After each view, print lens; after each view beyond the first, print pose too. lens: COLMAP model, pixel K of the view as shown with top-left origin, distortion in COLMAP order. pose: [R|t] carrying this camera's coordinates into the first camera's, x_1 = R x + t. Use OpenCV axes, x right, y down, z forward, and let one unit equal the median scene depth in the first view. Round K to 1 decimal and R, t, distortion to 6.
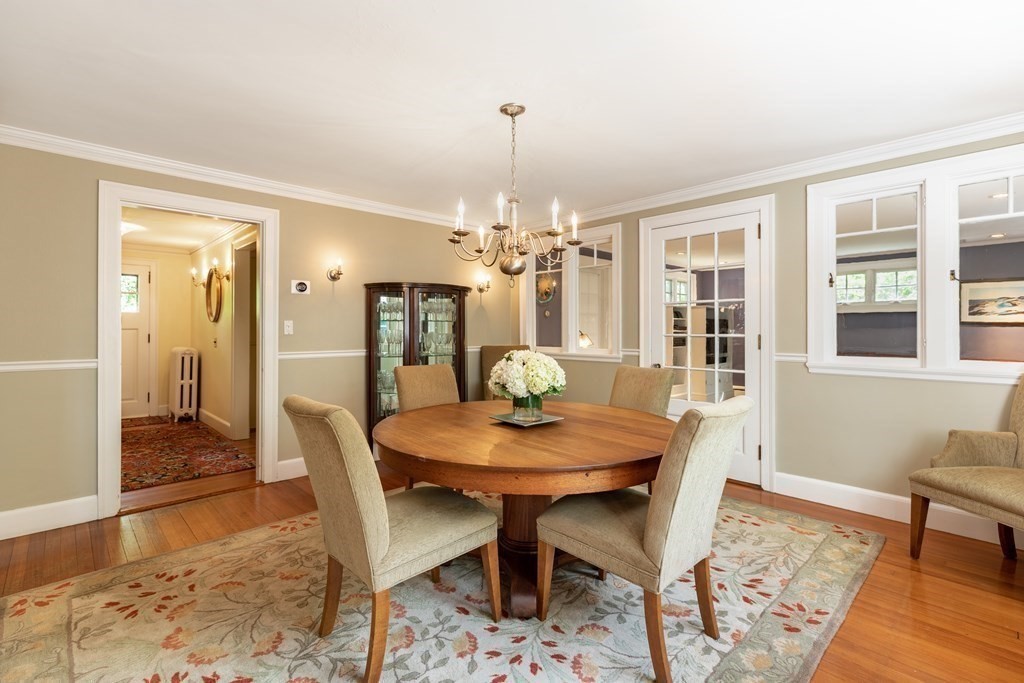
lens RADIAL K [[468.8, 0, 508.3], [0, 468.8, 334.3], [0, 0, 1]] dist [0.003270, 0.001177]
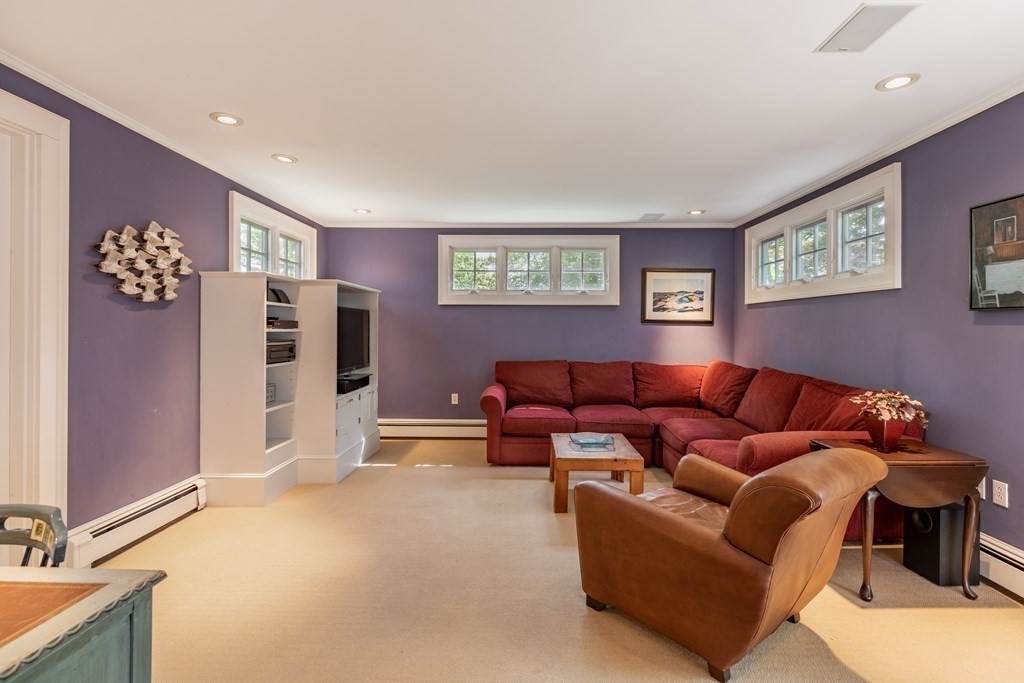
lens RADIAL K [[468.8, 0, 510.4], [0, 468.8, 333.9], [0, 0, 1]] dist [0.003270, 0.001177]
pose [[0.717385, -0.005301, 0.696657, 0.206749], [0.002291, 0.999984, 0.005250, -0.005741], [-0.696673, -0.002170, 0.717385, 0.514202]]
